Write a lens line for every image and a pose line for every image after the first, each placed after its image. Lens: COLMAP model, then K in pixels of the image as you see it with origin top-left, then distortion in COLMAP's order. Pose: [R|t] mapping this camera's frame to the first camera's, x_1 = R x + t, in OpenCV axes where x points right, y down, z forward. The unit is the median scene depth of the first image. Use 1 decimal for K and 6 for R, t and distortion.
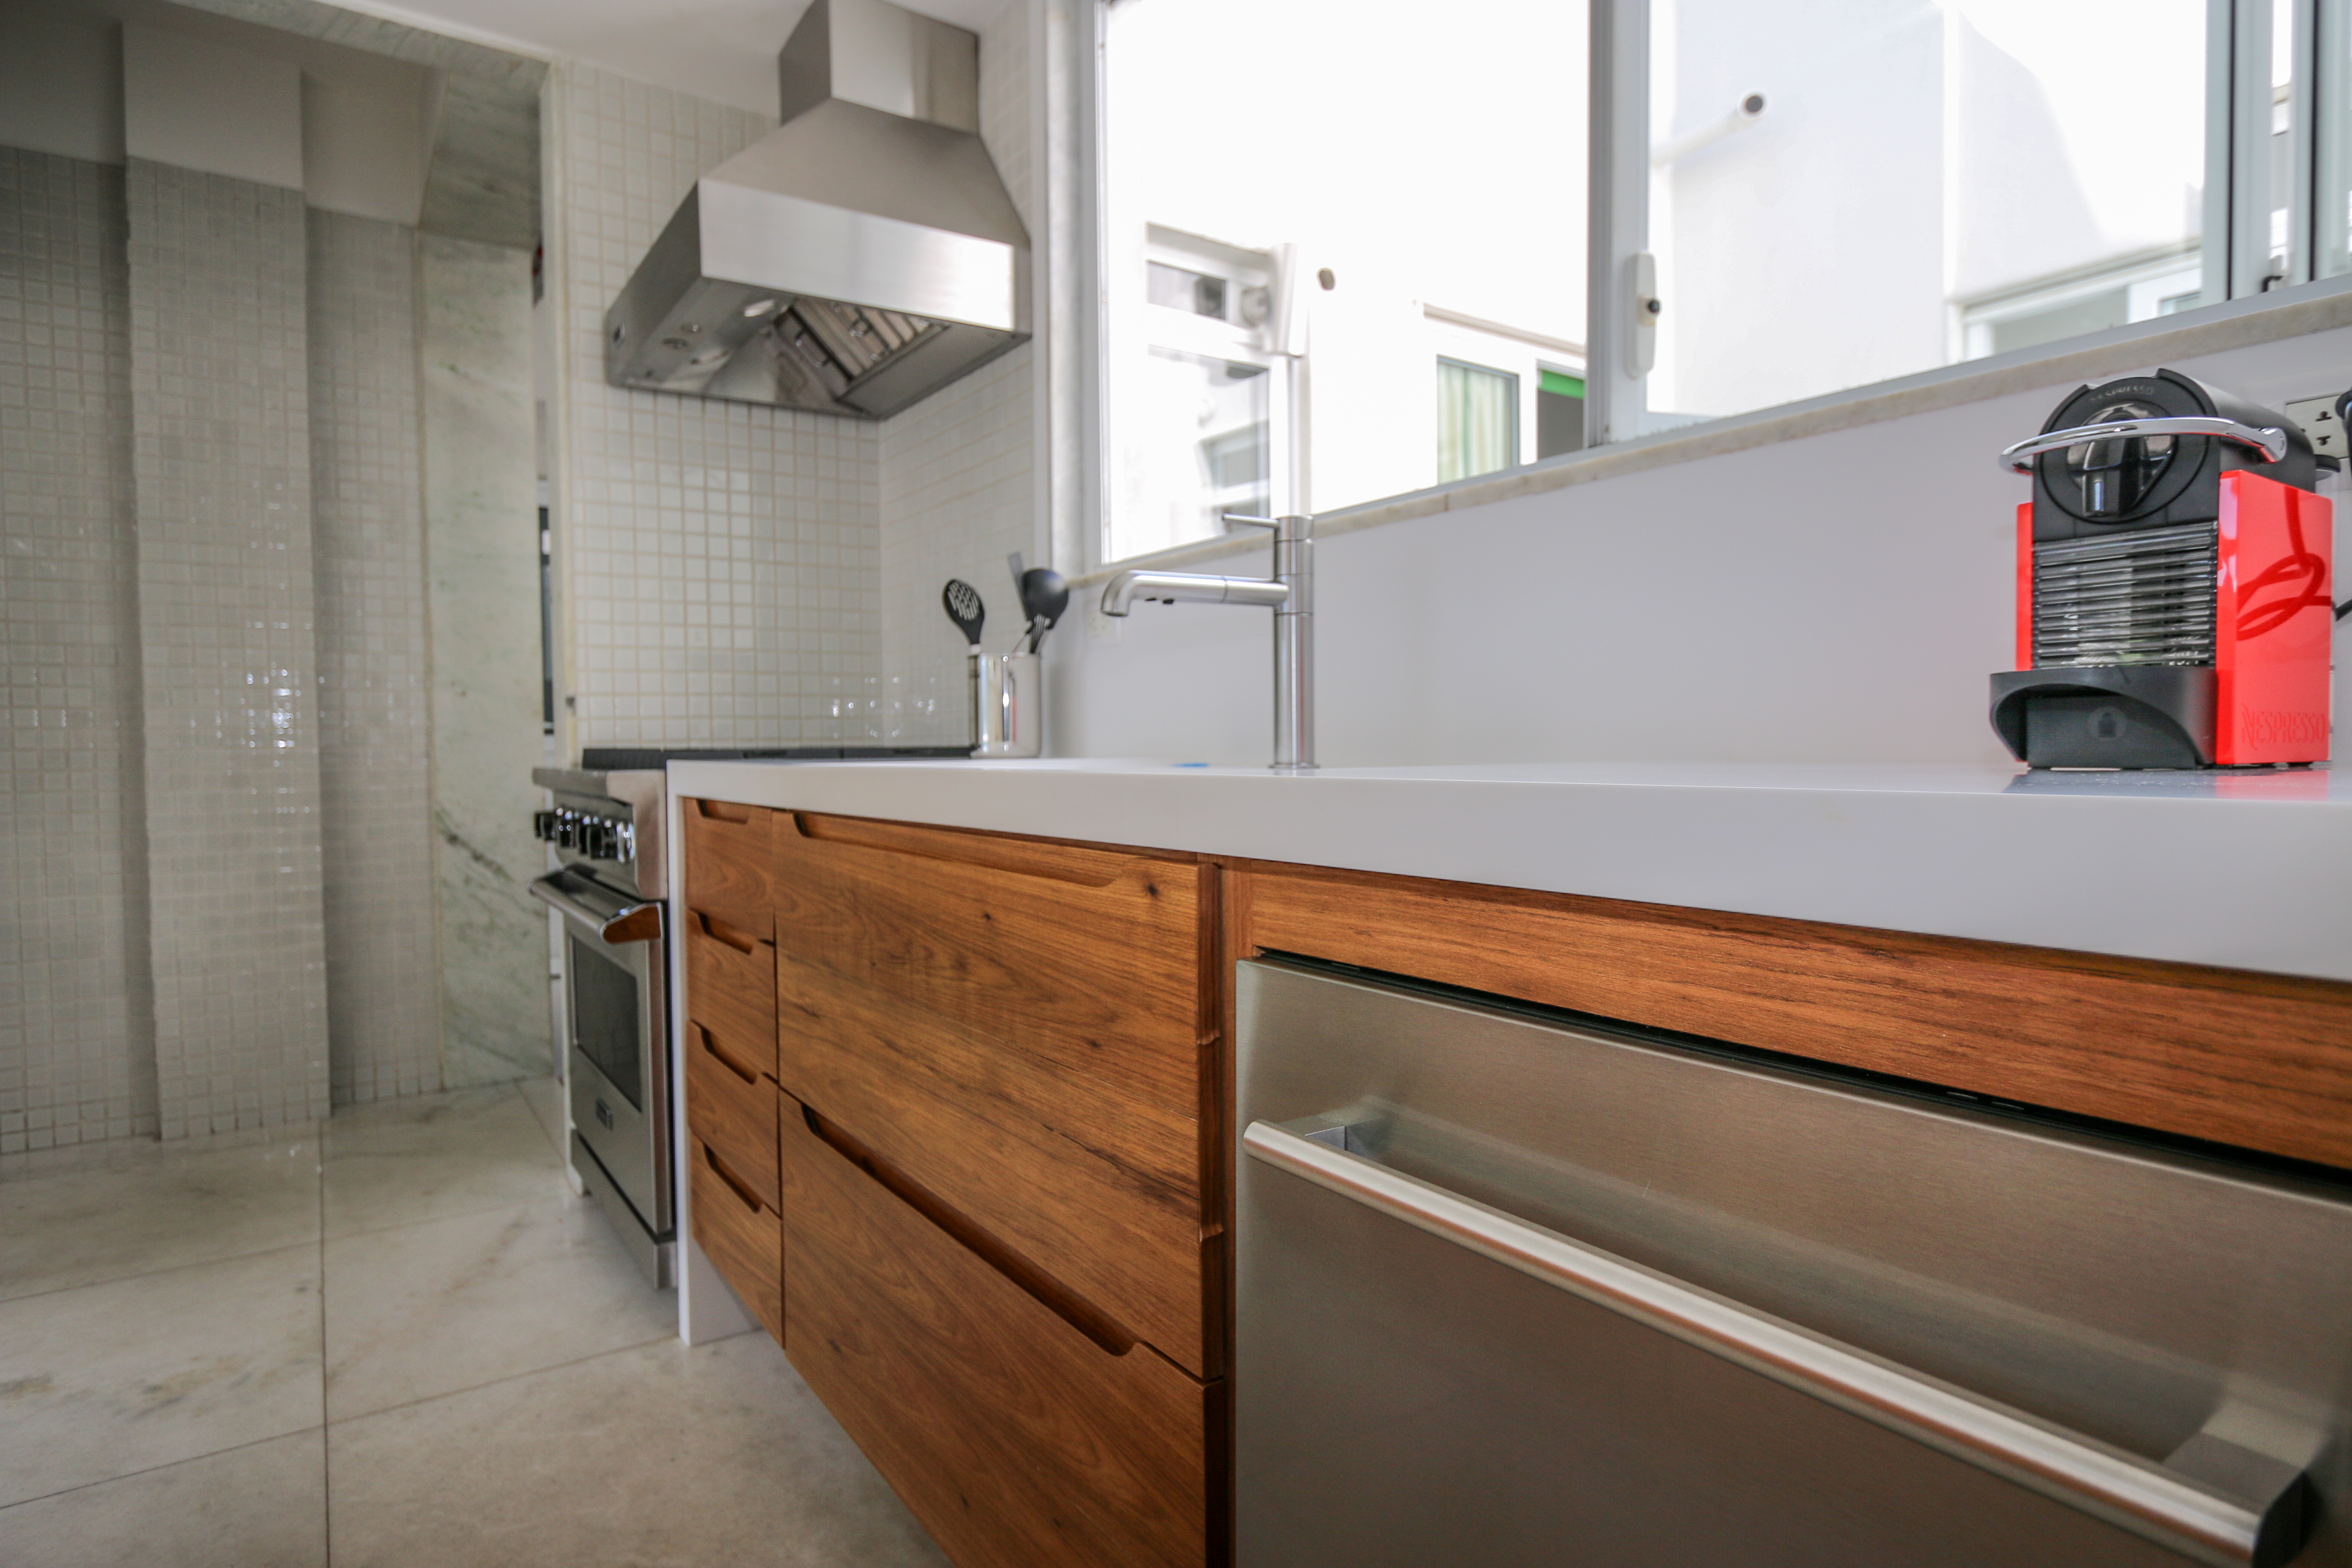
lens RADIAL K [[1282.1, 0, 1176.0], [0, 1282.1, 784.0], [0, 0, 1]] dist [0.000154, 0.000003]
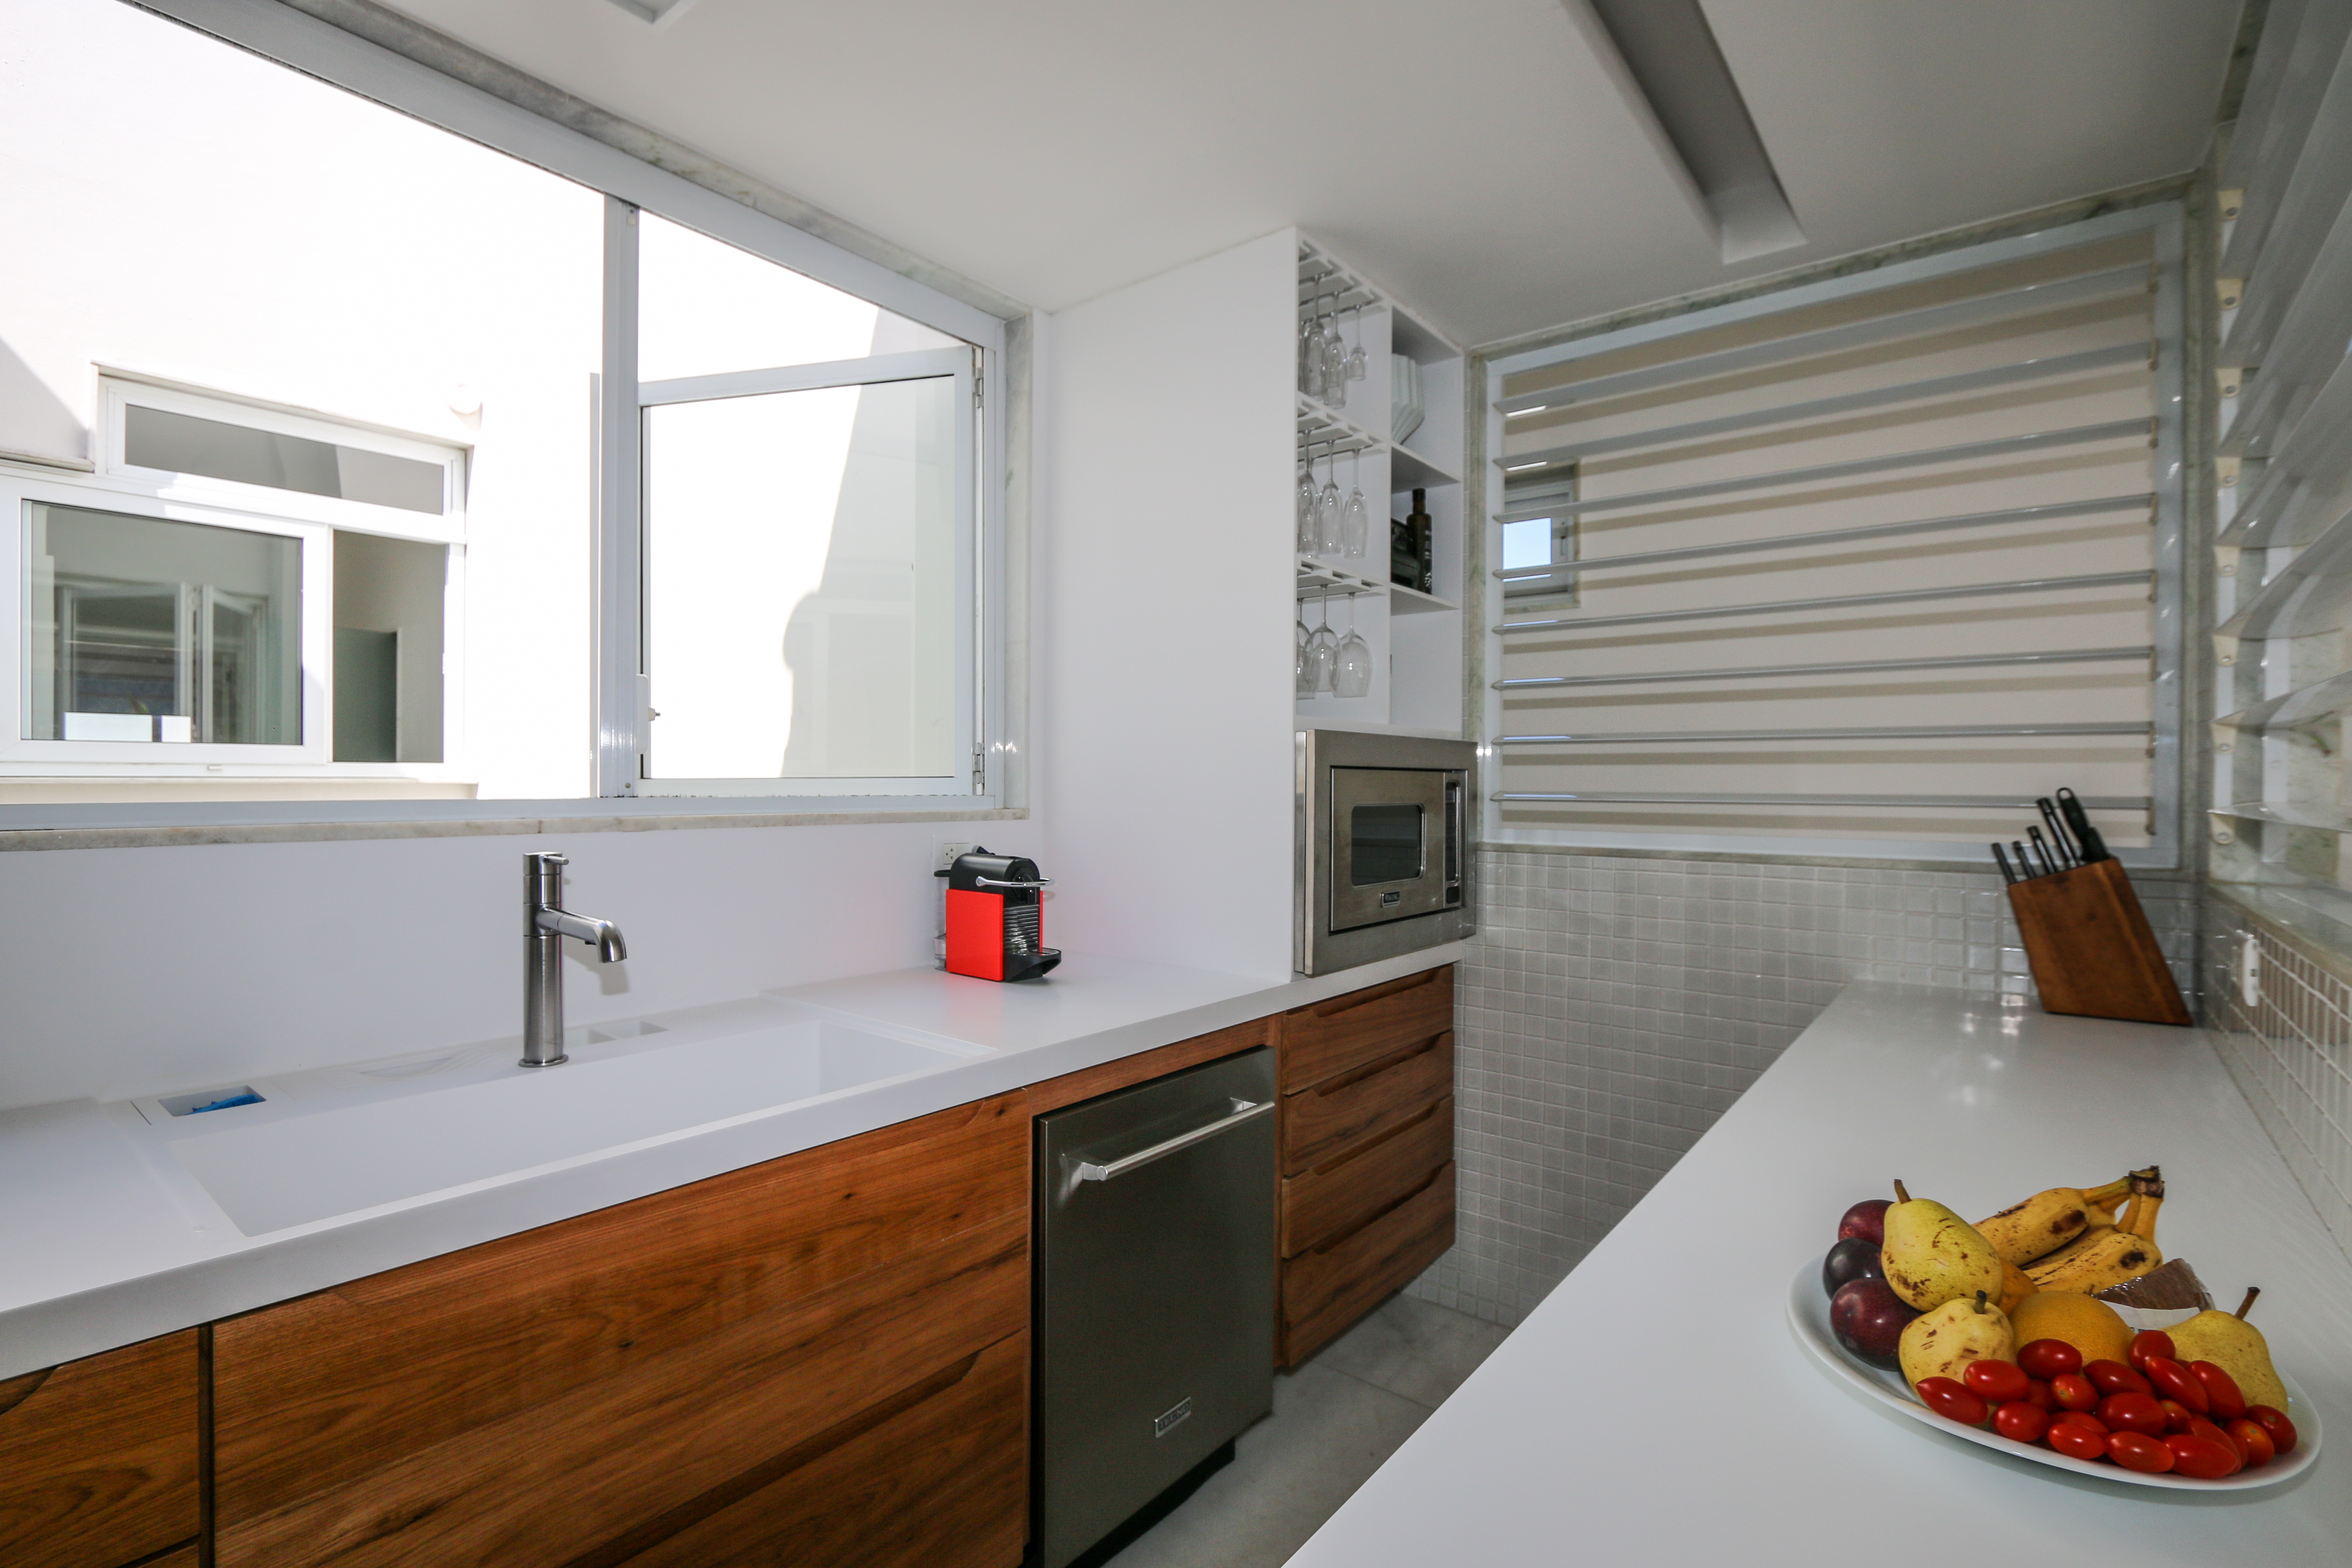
lens RADIAL K [[1083.7, 0, 1176.0], [0, 1083.7, 784.0], [0, 0, 1]] dist [-0.019725, 0.001372]
pose [[-0.287514, 0.004528, 0.957766, -1.613882], [0.025209, 0.999678, 0.002841, -0.402604], [-0.957445, 0.024961, -0.287536, 1.125648]]
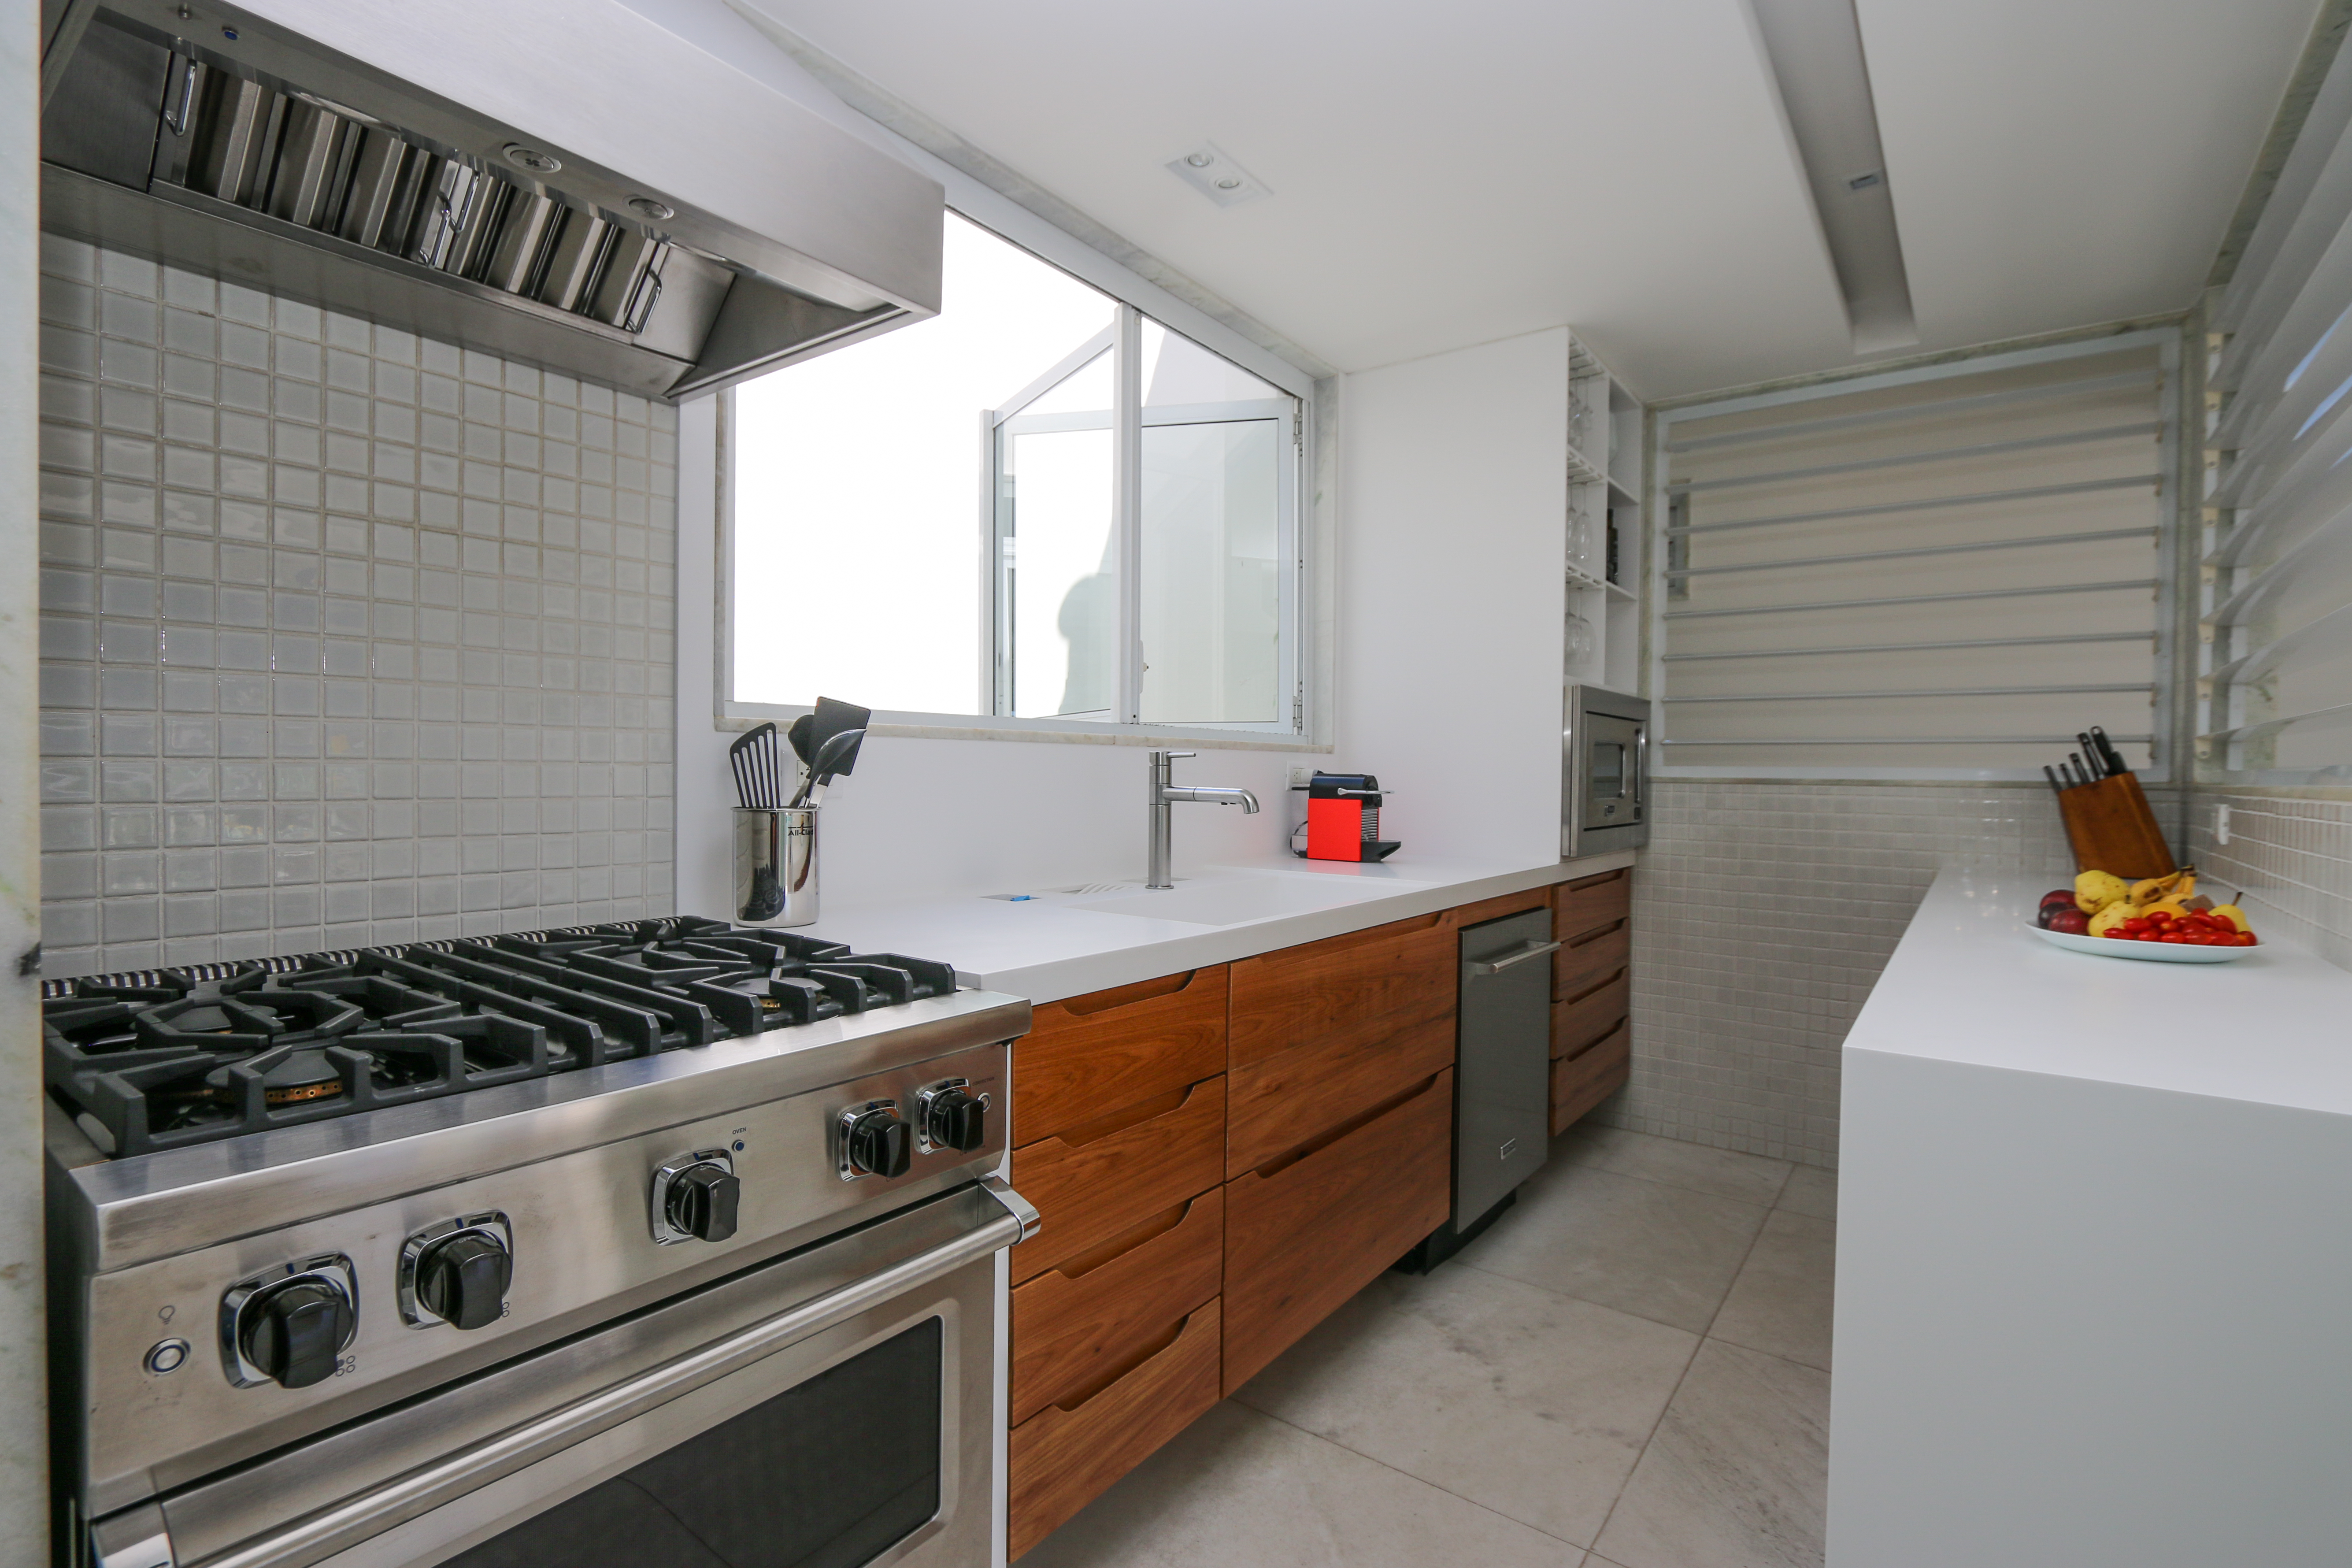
lens RADIAL K [[1093.3, 0, 1171.4], [0, 1093.3, 784.4], [0, 0, 1]] dist [-0.018347, 0.000359]
pose [[-0.317215, -0.008154, 0.948319, -2.183835], [0.019677, 0.999691, 0.015177, -0.285593], [-0.948150, 0.023475, -0.316956, 2.310985]]
